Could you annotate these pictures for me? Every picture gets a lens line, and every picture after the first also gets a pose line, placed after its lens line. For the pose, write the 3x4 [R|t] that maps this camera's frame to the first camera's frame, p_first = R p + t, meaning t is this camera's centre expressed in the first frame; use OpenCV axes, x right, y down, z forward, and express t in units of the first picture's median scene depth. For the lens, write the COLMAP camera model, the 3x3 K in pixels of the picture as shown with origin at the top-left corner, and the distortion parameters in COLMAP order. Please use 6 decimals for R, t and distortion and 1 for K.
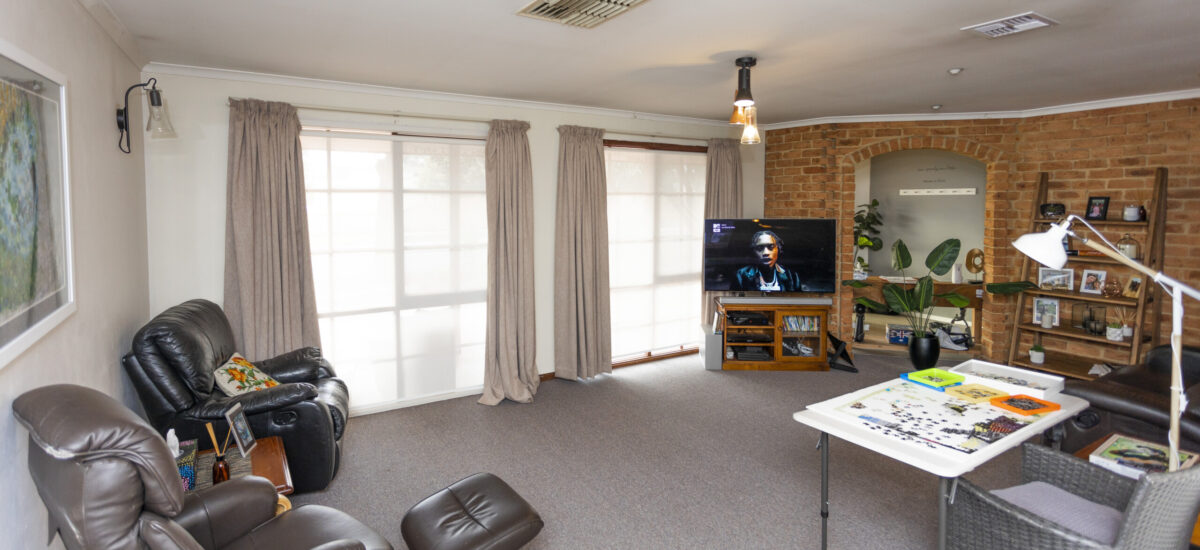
lens RADIAL K [[569.9, 0, 598.9], [0, 569.9, 229.9], [0, 0, 1]] dist [0.000795, 0.000306]
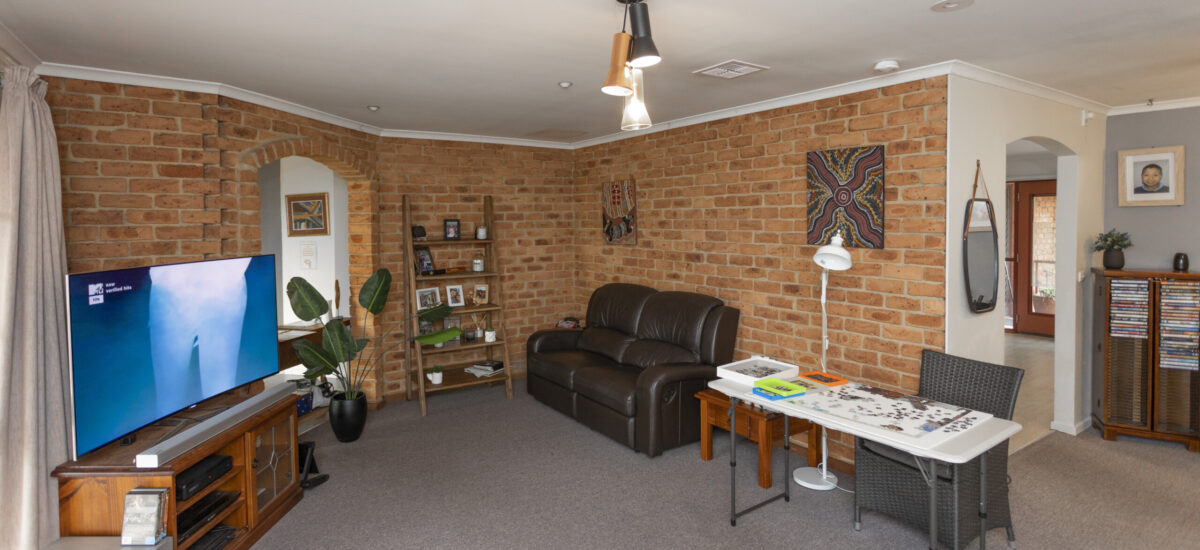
lens RADIAL K [[569.9, 0, 598.9], [0, 569.9, 229.9], [0, 0, 1]] dist [0.000795, 0.000306]
pose [[-0.042743, -0.015105, 0.998972, -0.239096], [0.061480, 0.997951, 0.017720, -0.037793], [-0.997193, 0.062174, -0.041726, 0.731536]]
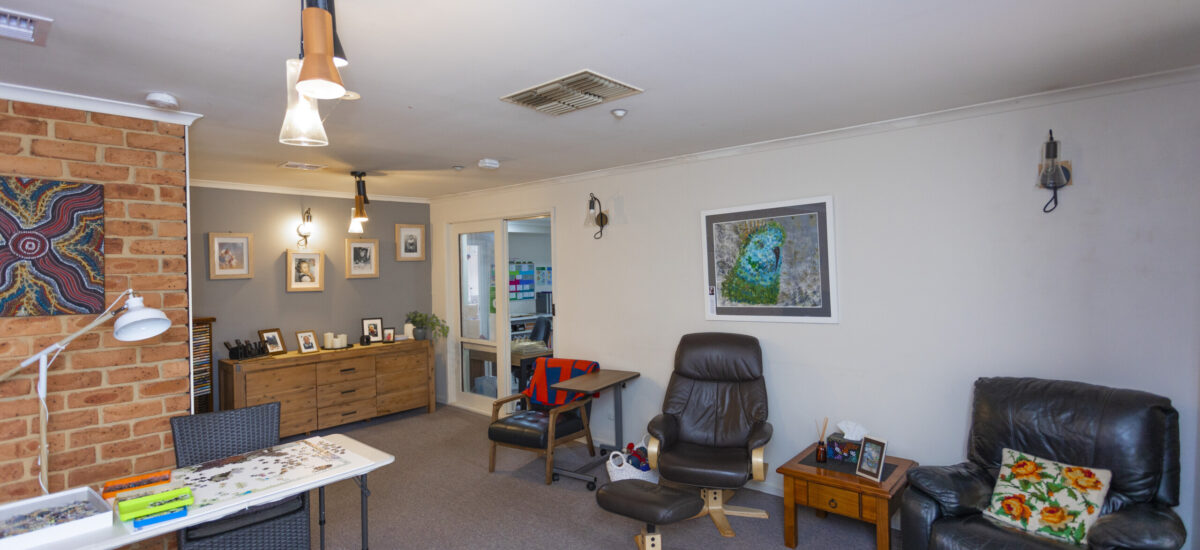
lens RADIAL K [[569.3, 0, 597.6], [0, 569.3, 258.4], [0, 0, 1]] dist [-0.000101, 0.000383]
pose [[-0.961025, 0.013080, -0.276151, 0.121239], [0.001488, 0.999110, 0.042145, -0.057172], [0.276457, 0.040092, -0.960190, 1.021831]]
